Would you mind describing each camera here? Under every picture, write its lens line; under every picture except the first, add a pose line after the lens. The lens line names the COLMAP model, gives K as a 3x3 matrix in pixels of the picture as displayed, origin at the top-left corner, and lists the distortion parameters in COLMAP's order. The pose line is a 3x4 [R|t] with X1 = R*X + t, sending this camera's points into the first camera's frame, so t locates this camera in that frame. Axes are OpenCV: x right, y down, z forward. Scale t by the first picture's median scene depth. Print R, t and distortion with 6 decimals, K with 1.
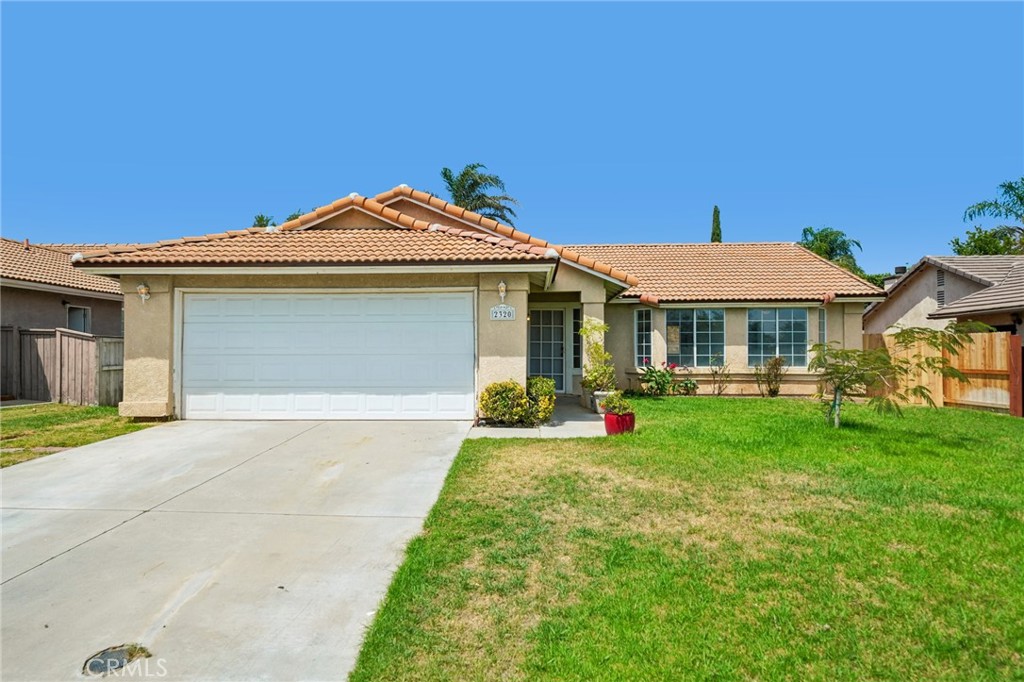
lens RADIAL K [[613.8, 0, 481.4], [0, 613.8, 340.4], [0, 0, 1]] dist [0.022417, 0.000974]
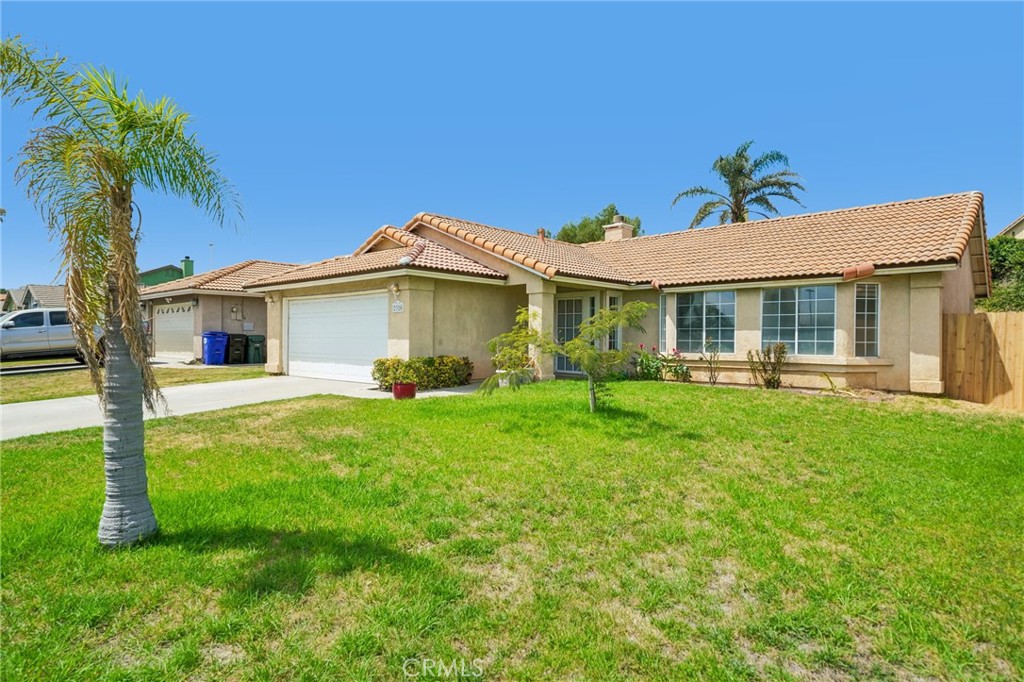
lens RADIAL K [[559.9, 0, 504.6], [0, 559.9, 343.9], [0, 0, 1]] dist [0.017067, 0.000591]
pose [[0.769125, 0.011957, -0.638987, 0.723126], [0.008939, 0.999526, 0.029463, 0.001185], [0.639036, -0.028373, 0.768653, 0.146984]]
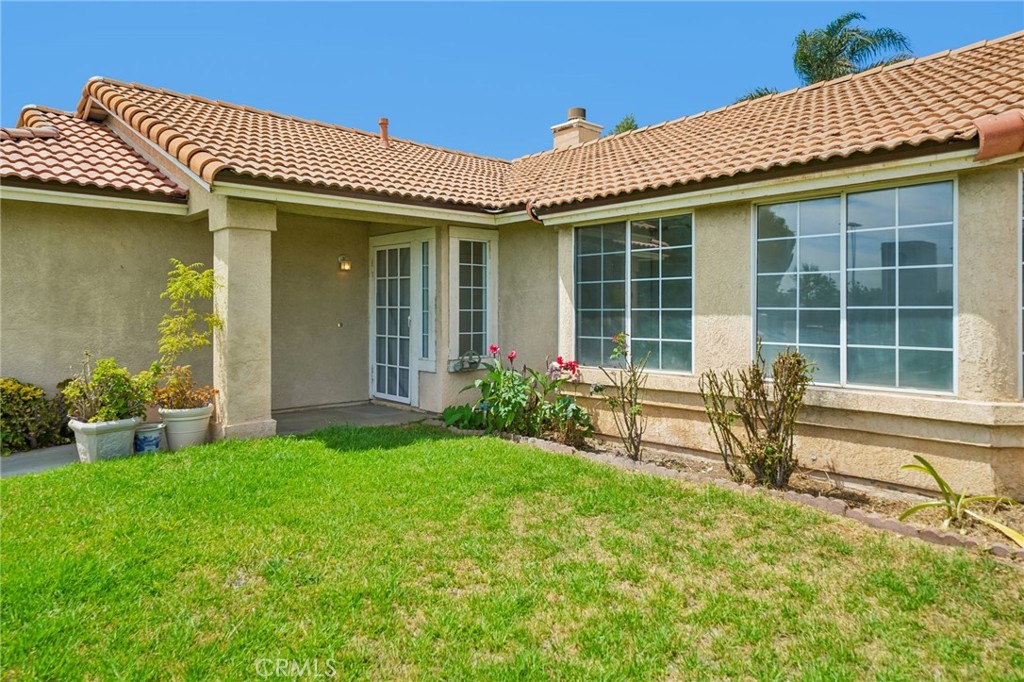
lens RADIAL K [[679.4, 0, 493.8], [0, 679.4, 314.0], [0, 0, 1]] dist [0.027775, -0.000051]
pose [[0.694514, 0.002437, -0.719475, 0.653105], [0.016916, 0.999663, 0.019715, -0.001544], [0.719281, -0.025863, 0.694238, 0.692812]]
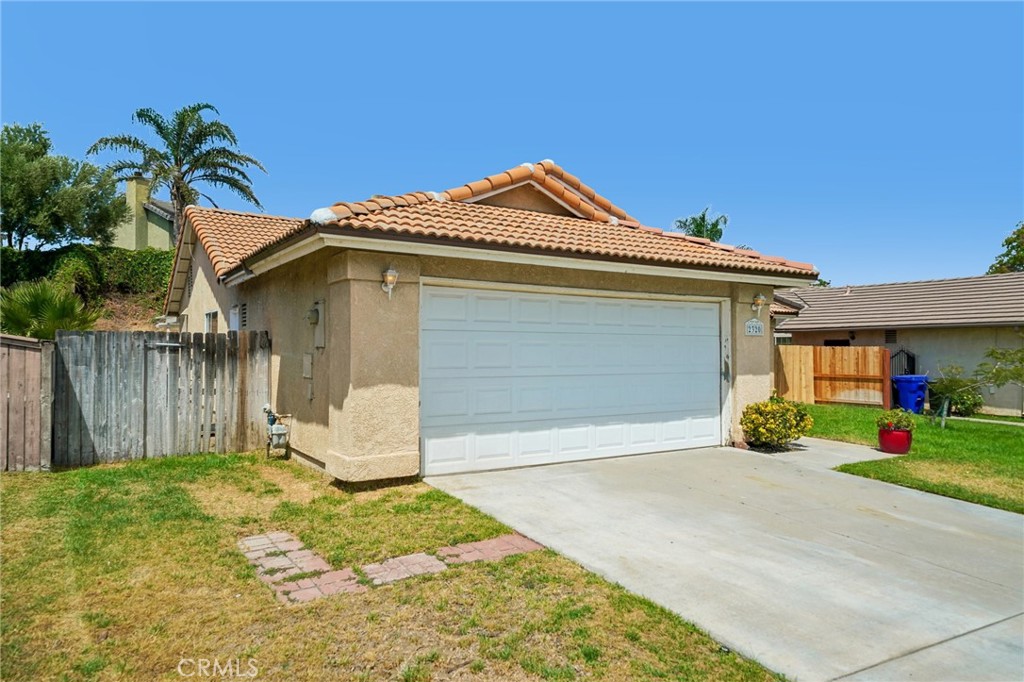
lens RADIAL K [[679.4, 0, 508.0], [0, 679.4, 345.7], [0, 0, 1]] dist [0.027775, -0.000051]
pose [[0.816658, 0.008742, 0.577055, -0.618943], [-0.017591, 0.999798, 0.009749, -0.015255], [-0.576853, -0.018112, 0.816647, 0.266002]]
